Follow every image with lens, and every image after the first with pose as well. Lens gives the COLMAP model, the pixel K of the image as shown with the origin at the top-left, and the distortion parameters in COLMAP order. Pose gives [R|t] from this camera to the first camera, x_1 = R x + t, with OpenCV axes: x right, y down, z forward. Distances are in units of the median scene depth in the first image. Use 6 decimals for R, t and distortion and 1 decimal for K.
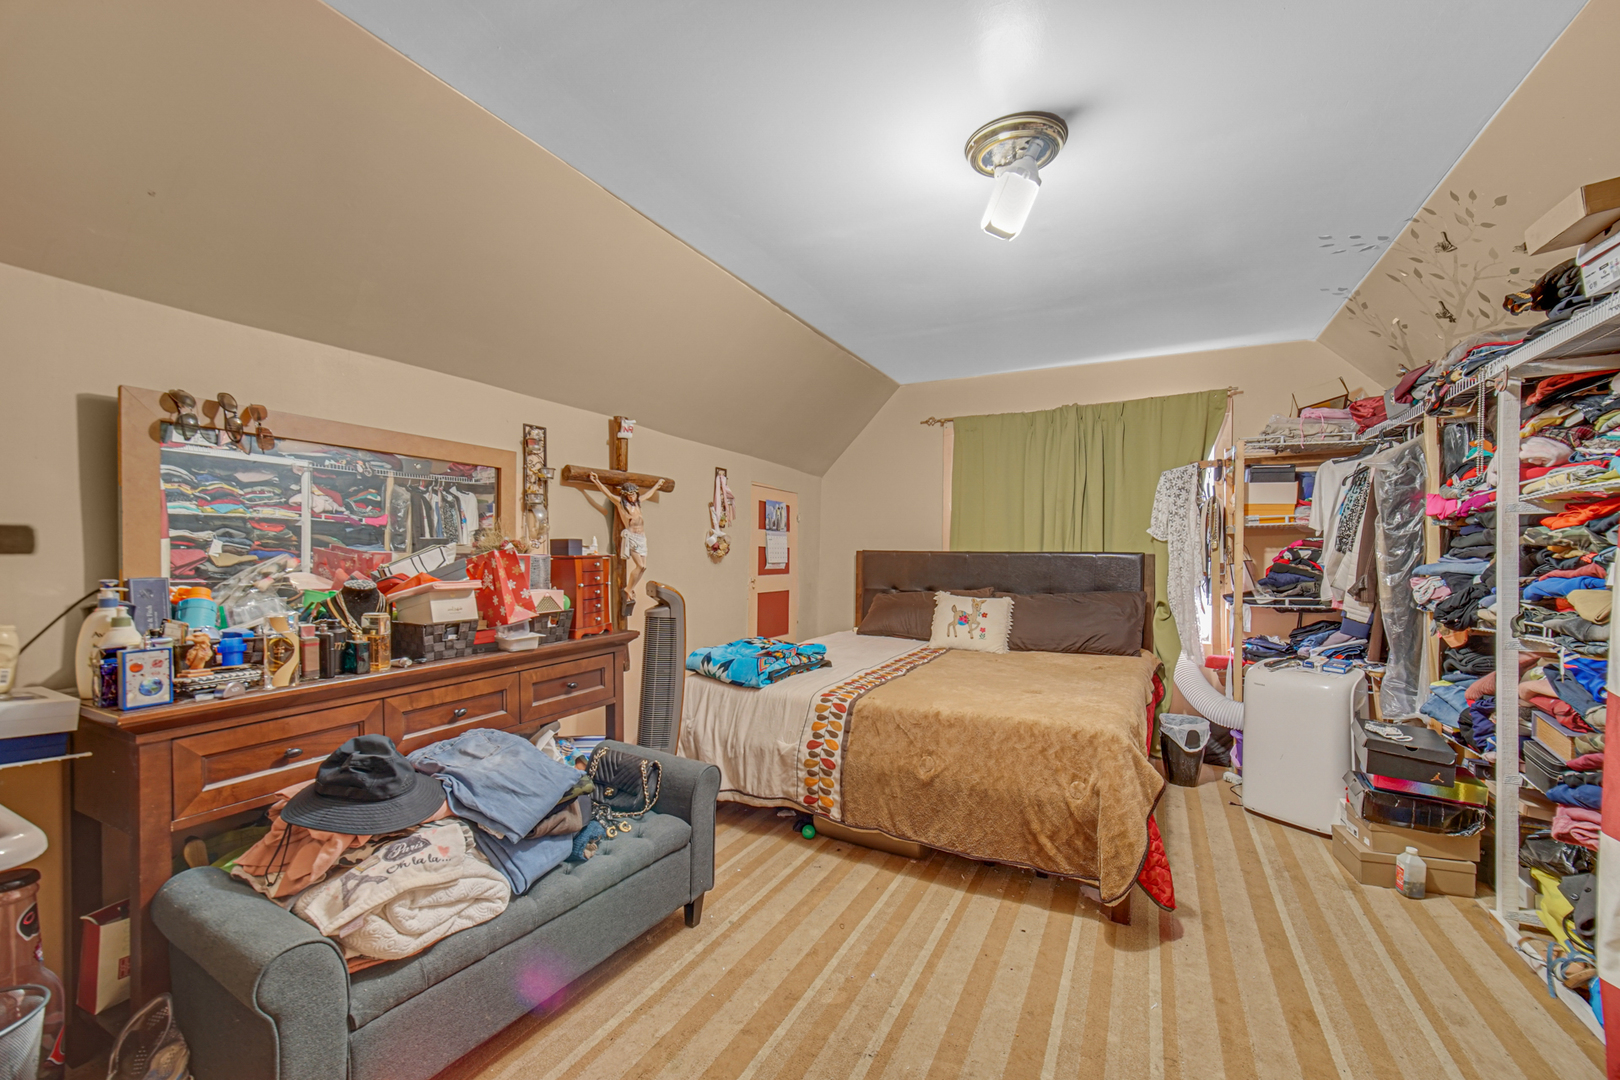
lens RADIAL K [[616.1, 0, 808.5], [0, 616.1, 557.7], [0, 0, 1]] dist [0.000454, 0.000075]
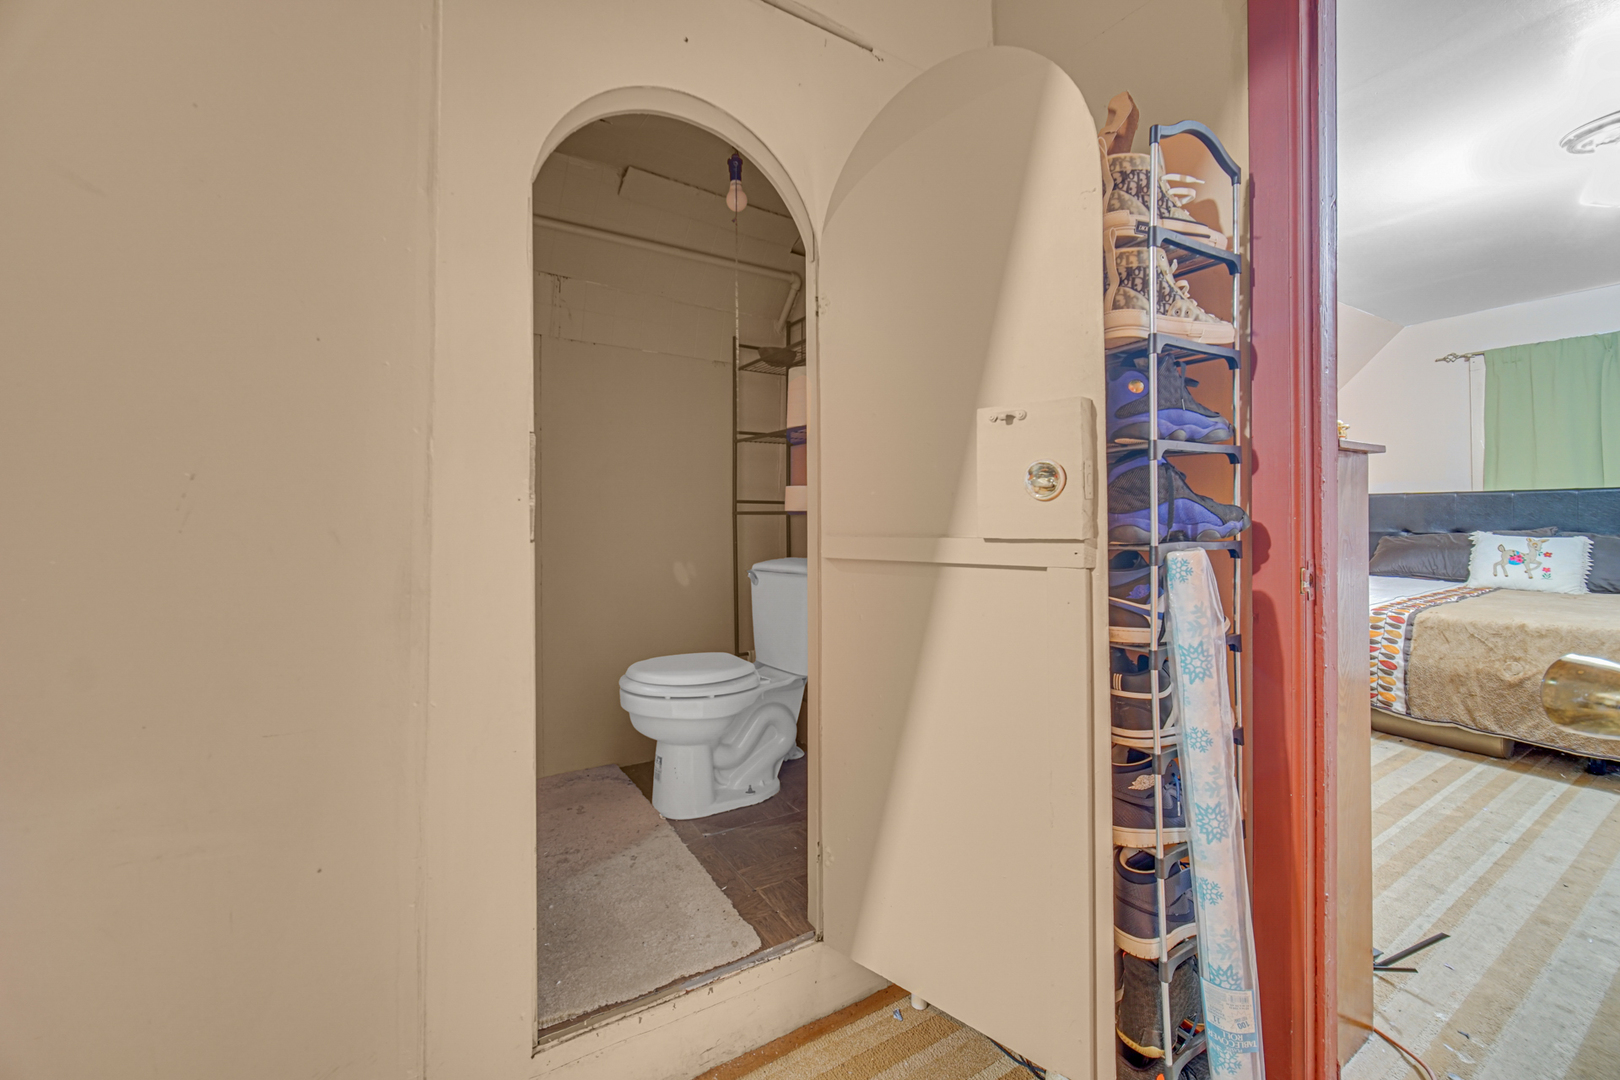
lens RADIAL K [[636.7, 0, 804.3], [0, 636.7, 515.2], [0, 0, 1]] dist [0.000349, 0.000100]
pose [[0.871166, -0.019284, -0.490609, -0.333595], [0.009597, 0.999706, -0.022254, 0.062862], [0.490895, 0.014678, 0.871095, -0.608445]]
